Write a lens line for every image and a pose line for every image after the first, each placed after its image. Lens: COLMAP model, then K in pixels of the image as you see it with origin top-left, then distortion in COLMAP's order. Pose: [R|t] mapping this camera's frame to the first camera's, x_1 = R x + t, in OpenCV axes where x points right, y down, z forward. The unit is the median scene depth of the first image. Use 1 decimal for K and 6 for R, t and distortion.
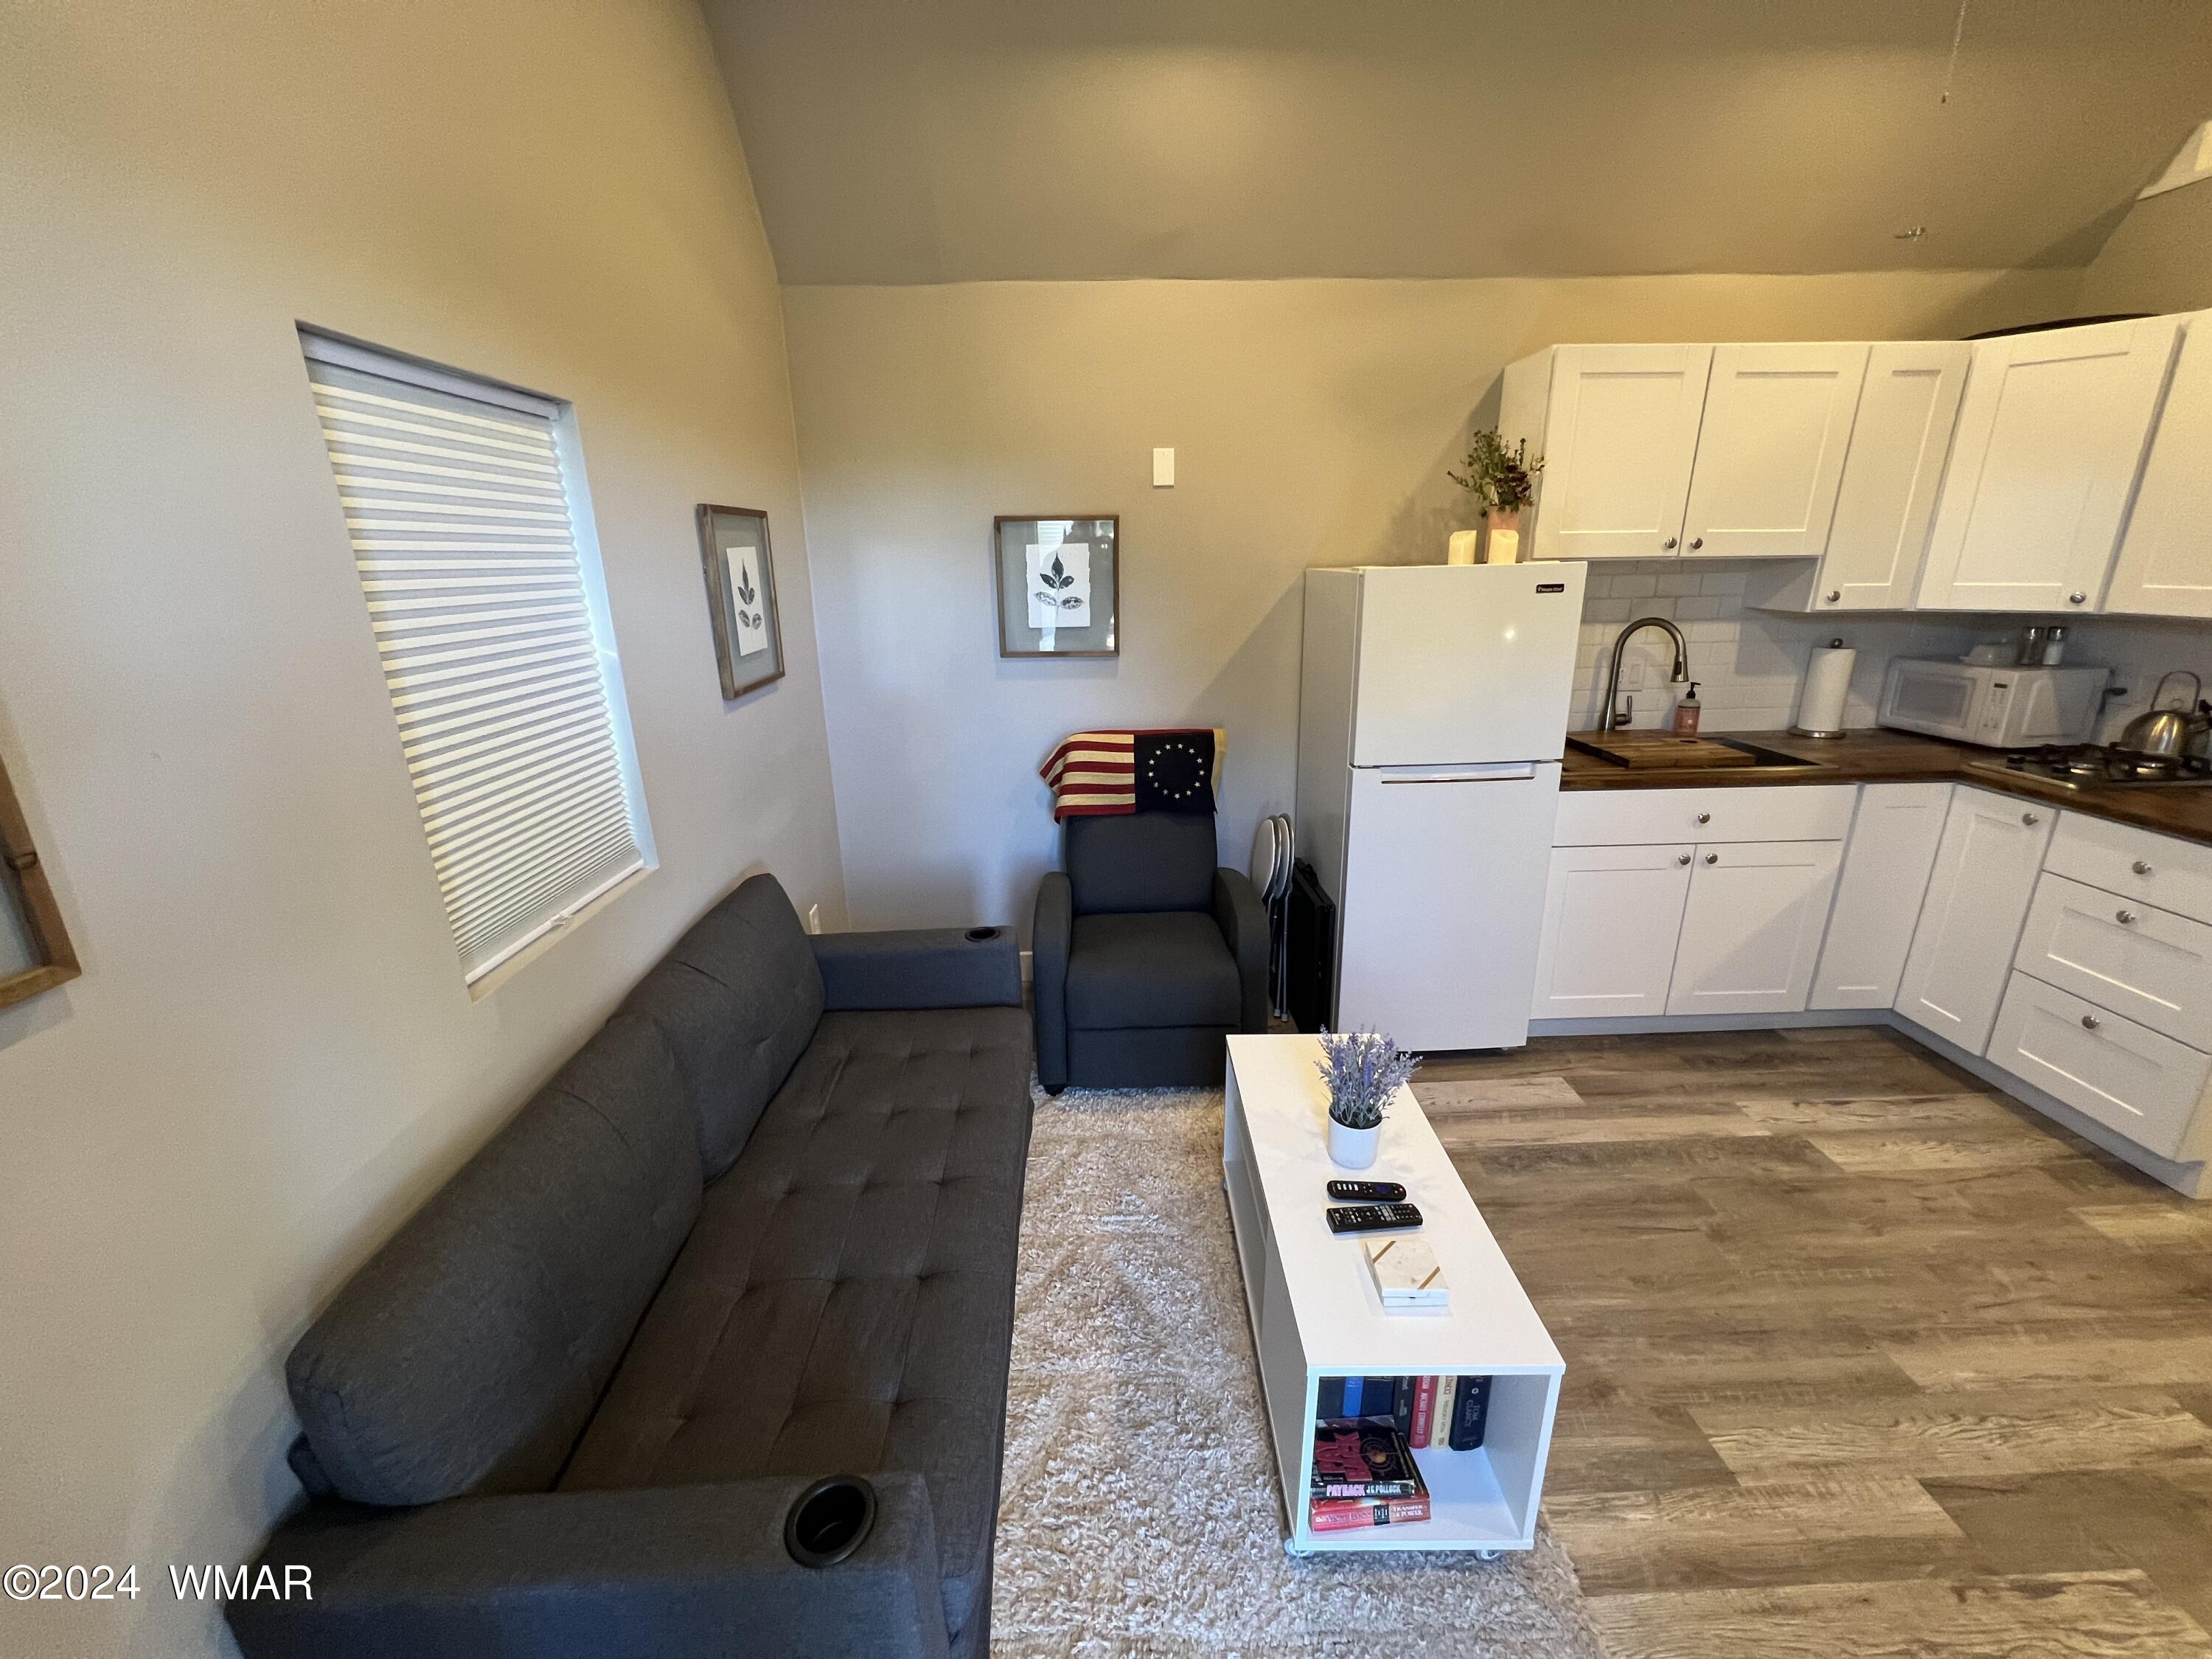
lens RADIAL K [[880.6, 0, 1102.4], [0, 880.6, 822.8], [0, 0, 1]] dist [-0.001888, 0.000403]
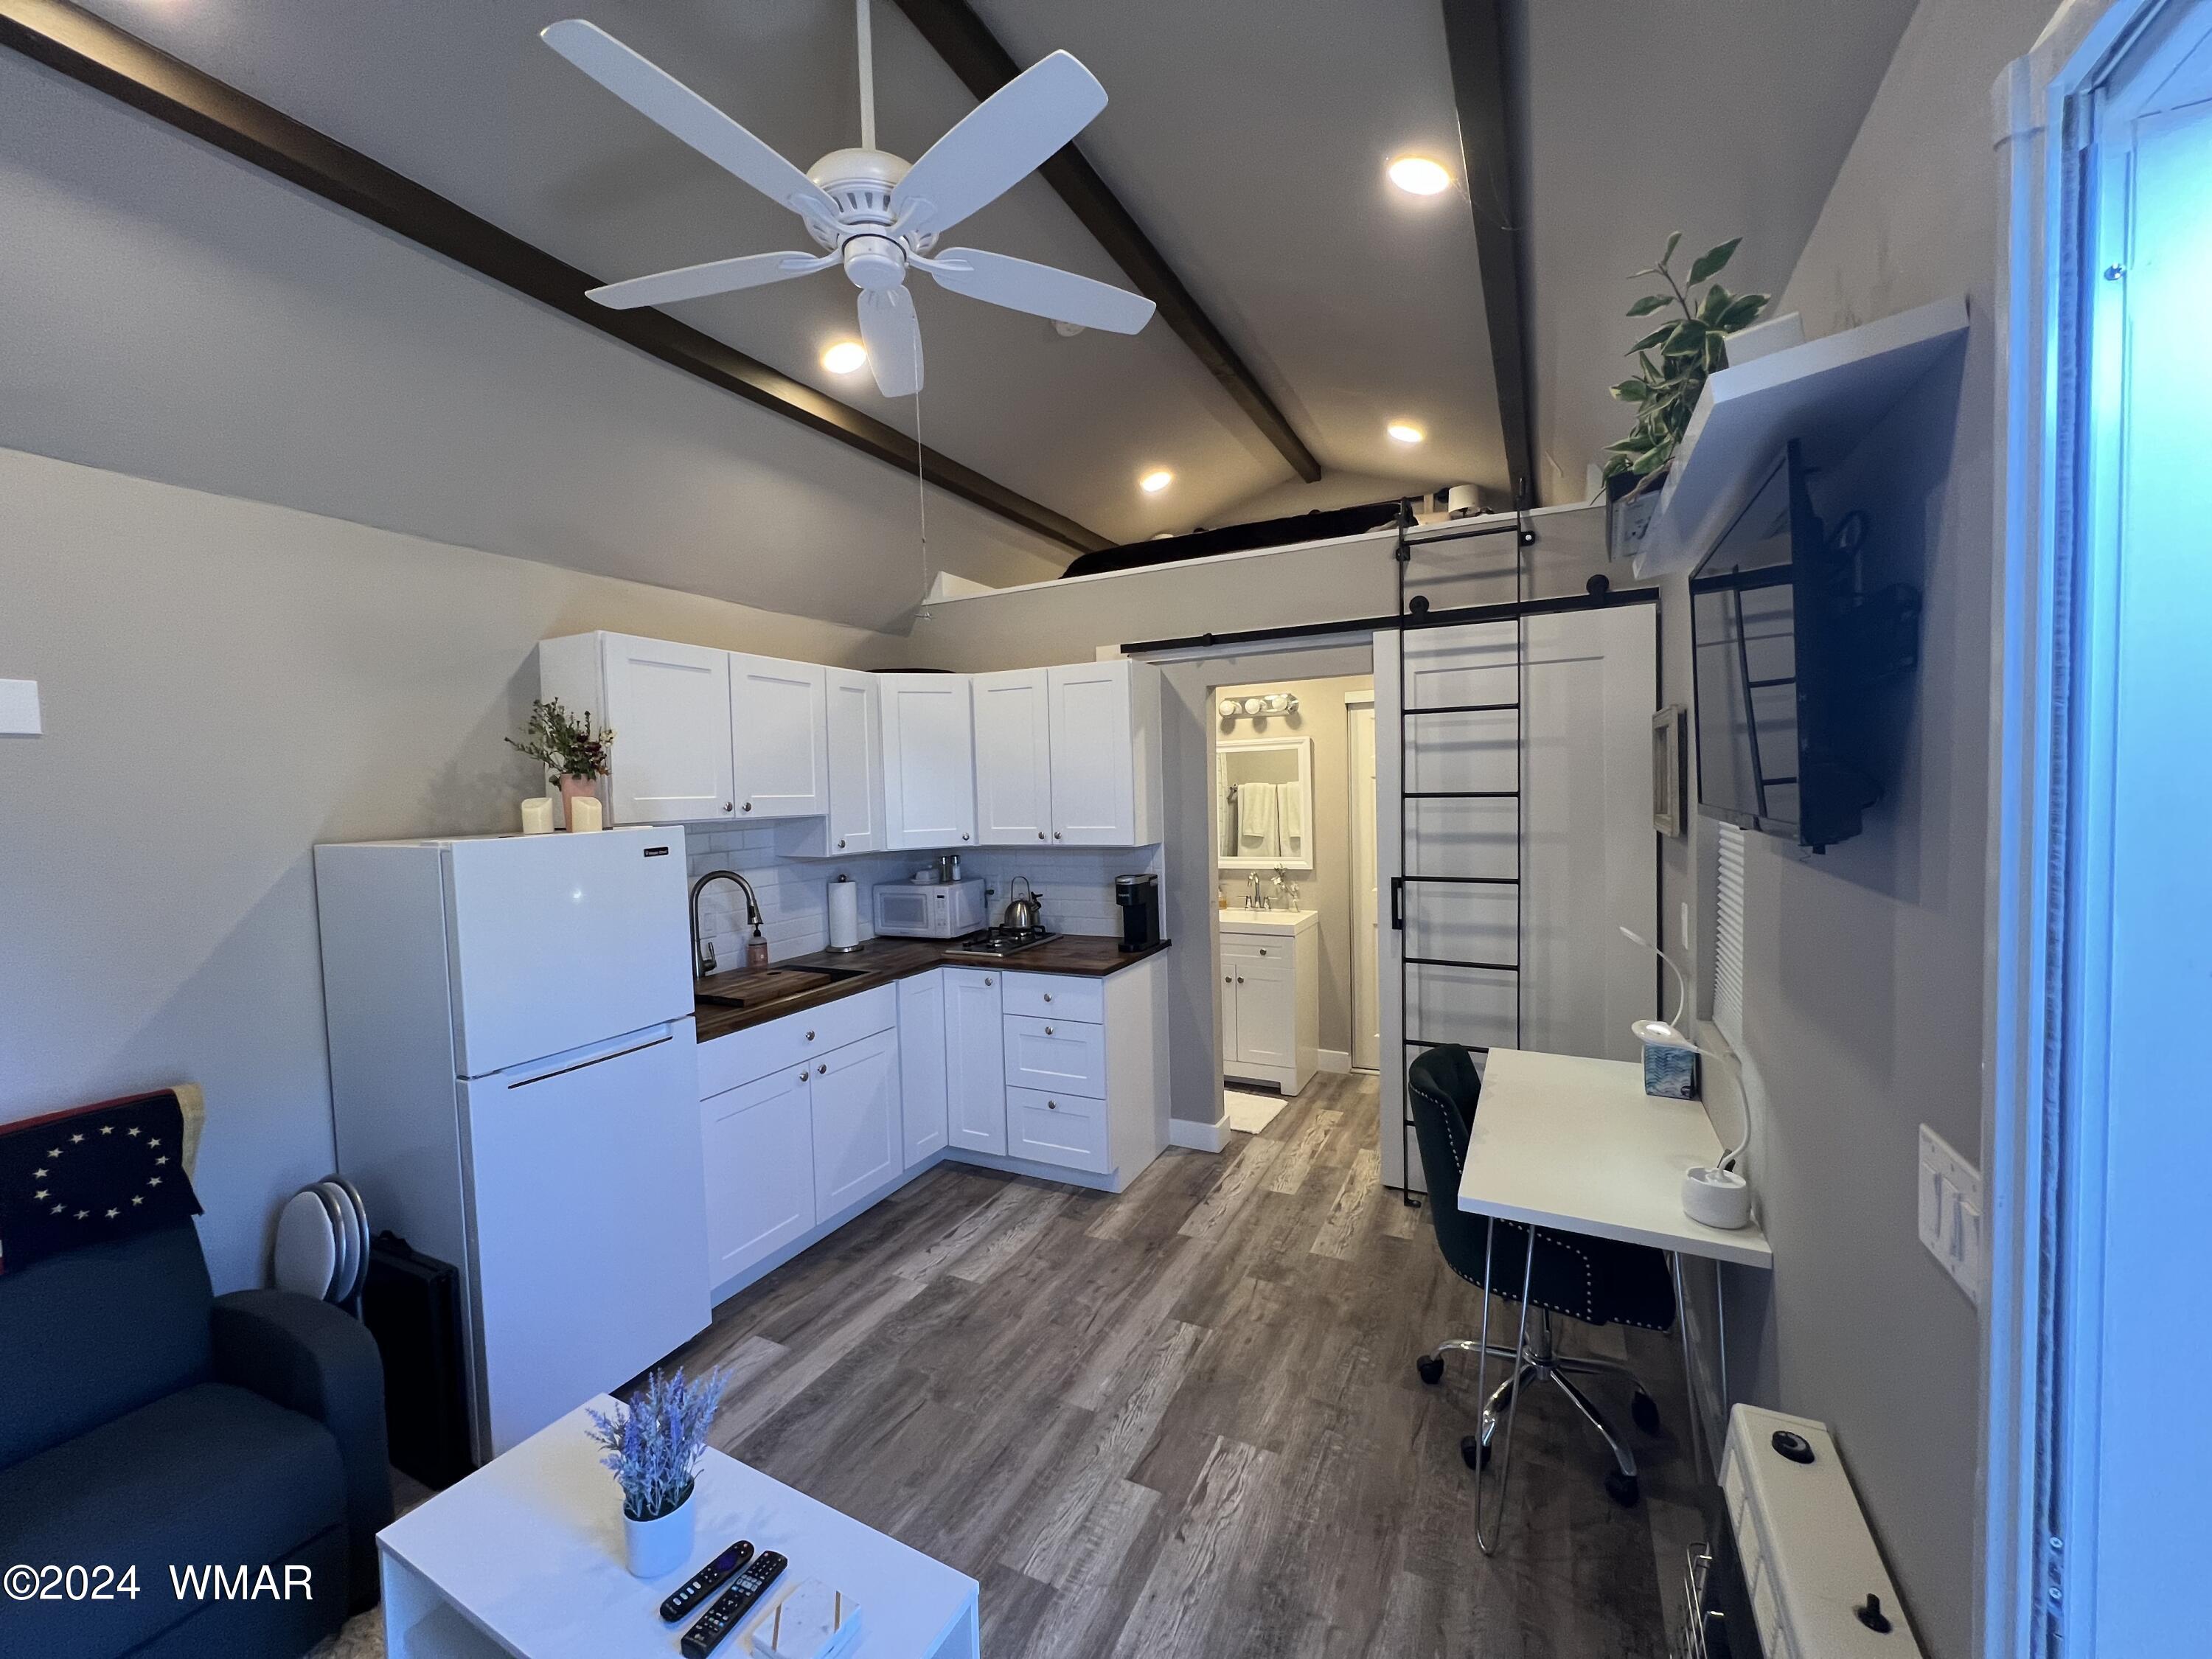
lens RADIAL K [[880.6, 0, 1104.1], [0, 880.6, 822.9], [0, 0, 1]] dist [-0.001888, 0.000403]
pose [[0.474092, -0.031201, 0.879922, -0.137347], [0.275993, 0.954272, -0.114864, -0.033493], [-0.836101, 0.297308, 0.461024, 0.072409]]
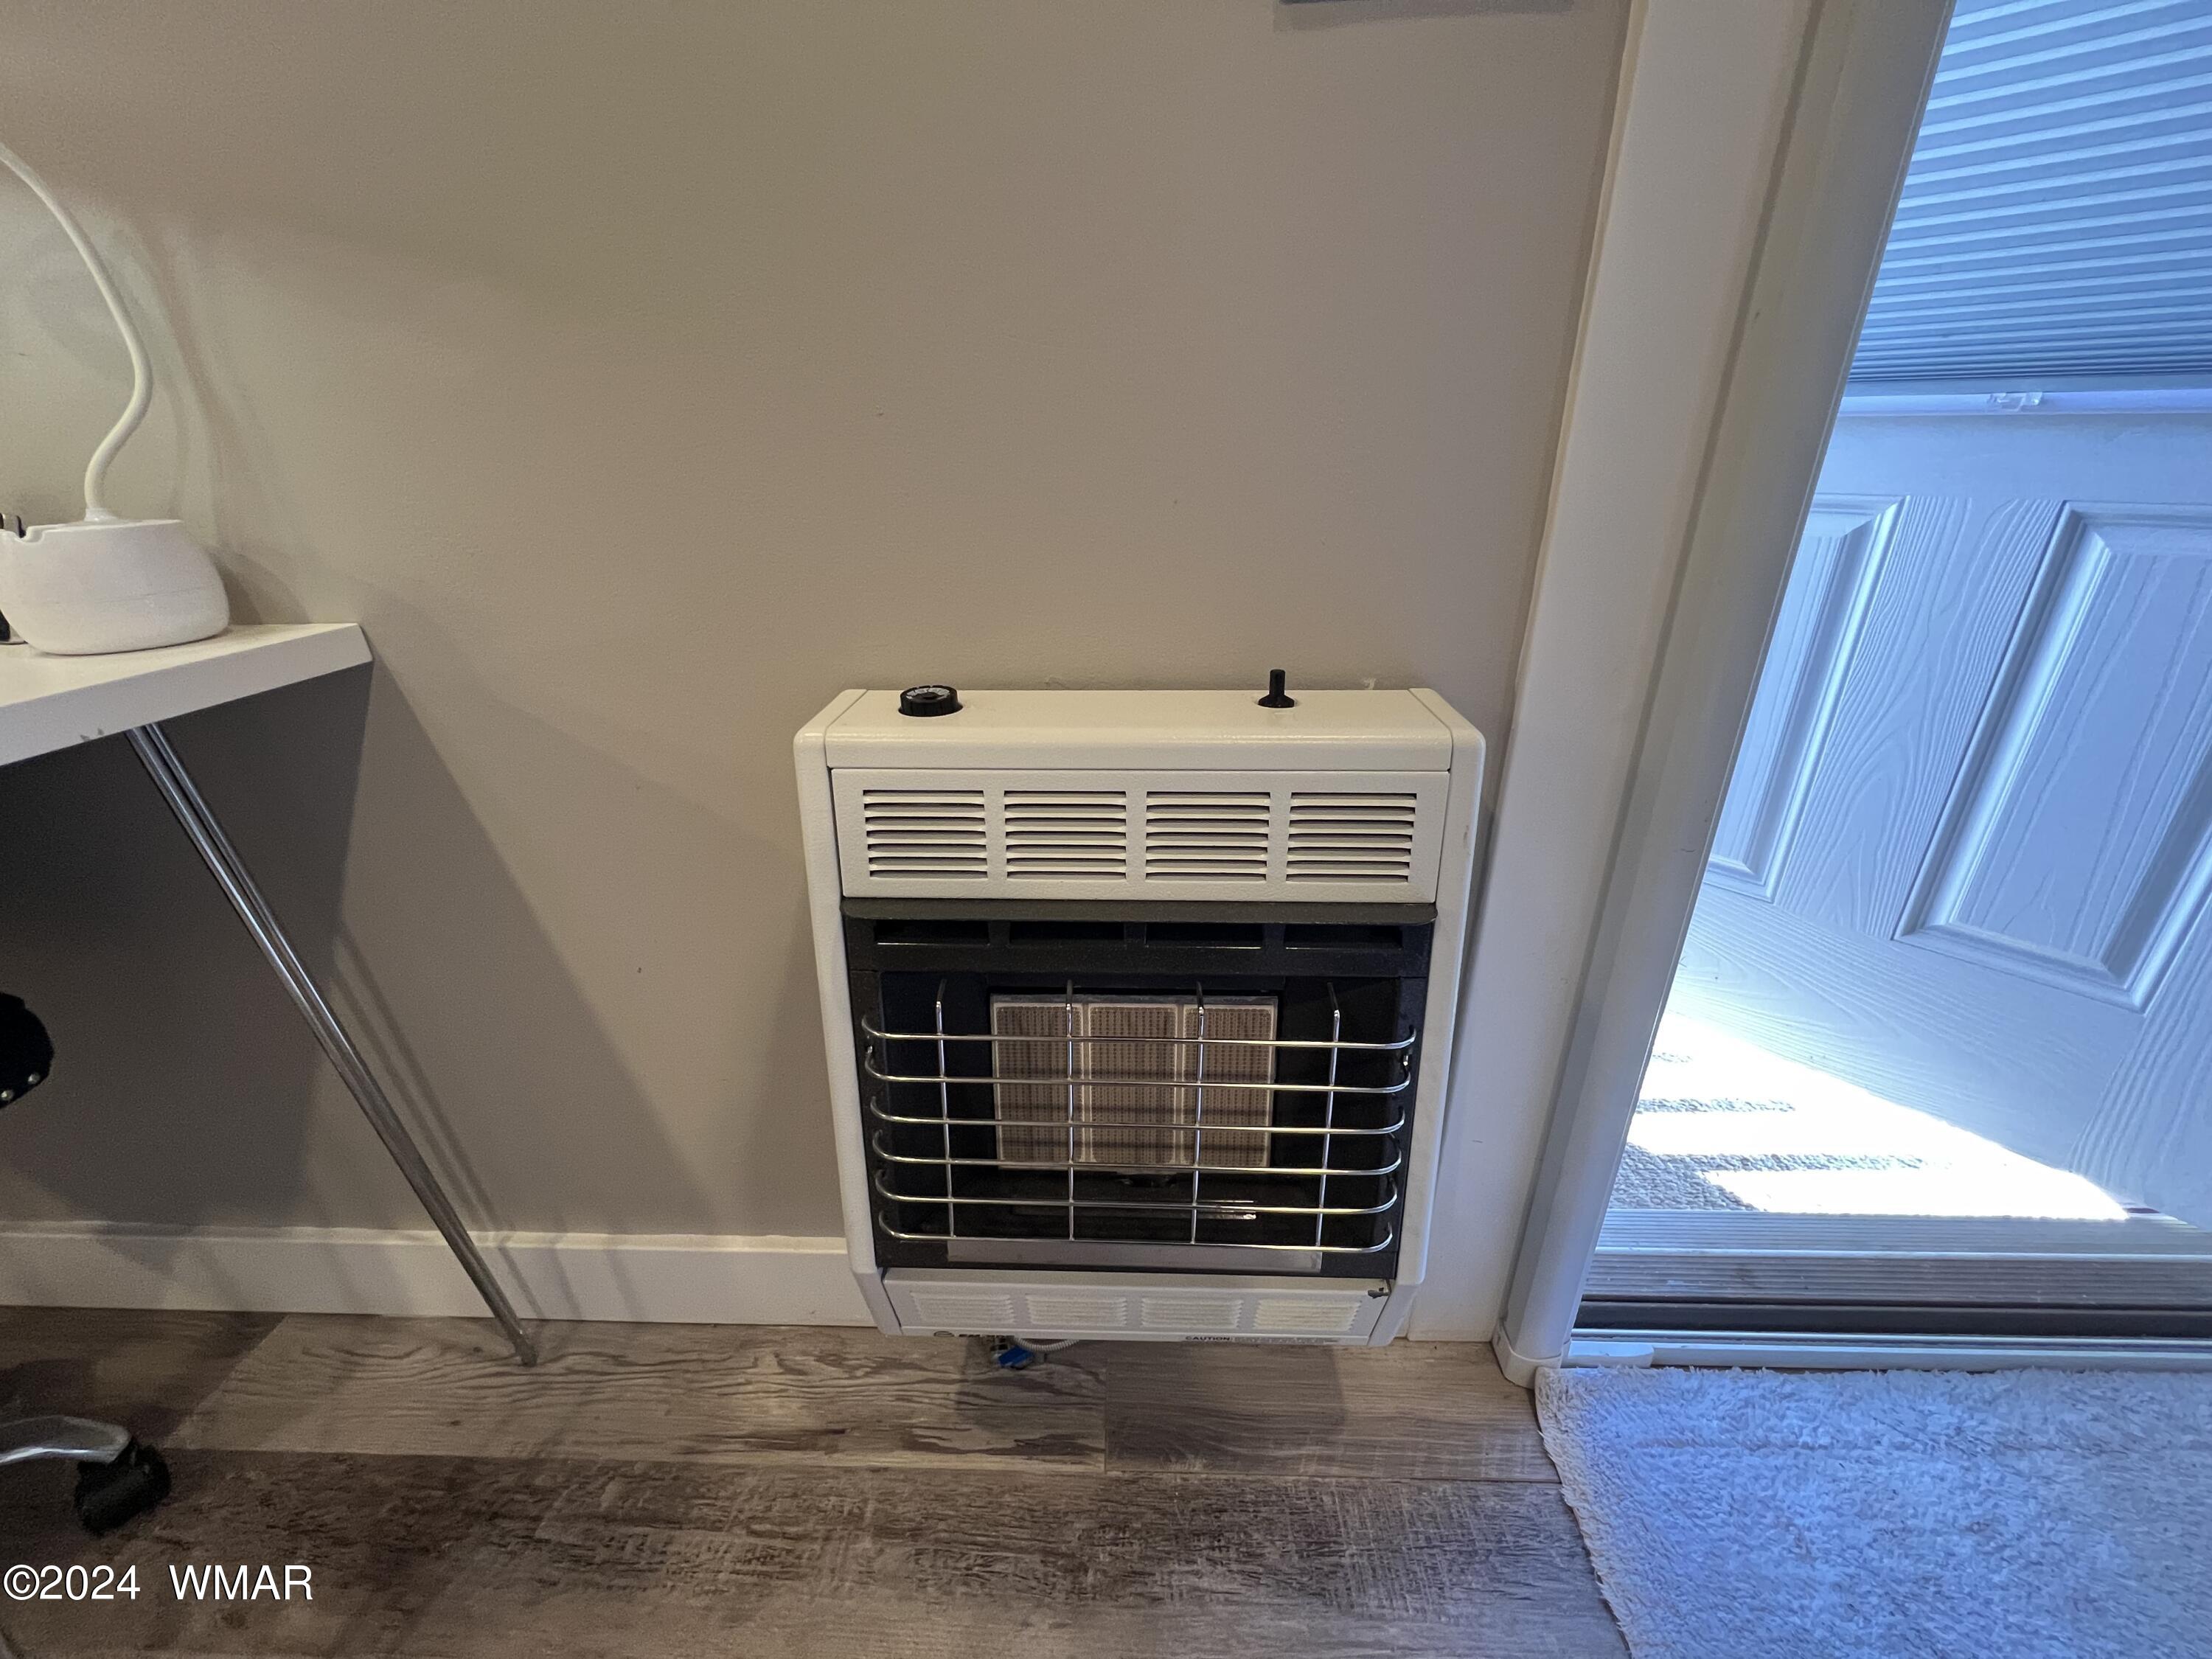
lens RADIAL K [[884.5, 0, 1105.5], [0, 884.5, 819.2], [0, 0, 1]] dist [0.002173, 0.000336]
pose [[-0.995659, 0.011322, 0.092382, 0.350204], [0.068617, 0.759910, 0.646396, 0.191553], [-0.062884, 0.649929, -0.757389, 0.285115]]
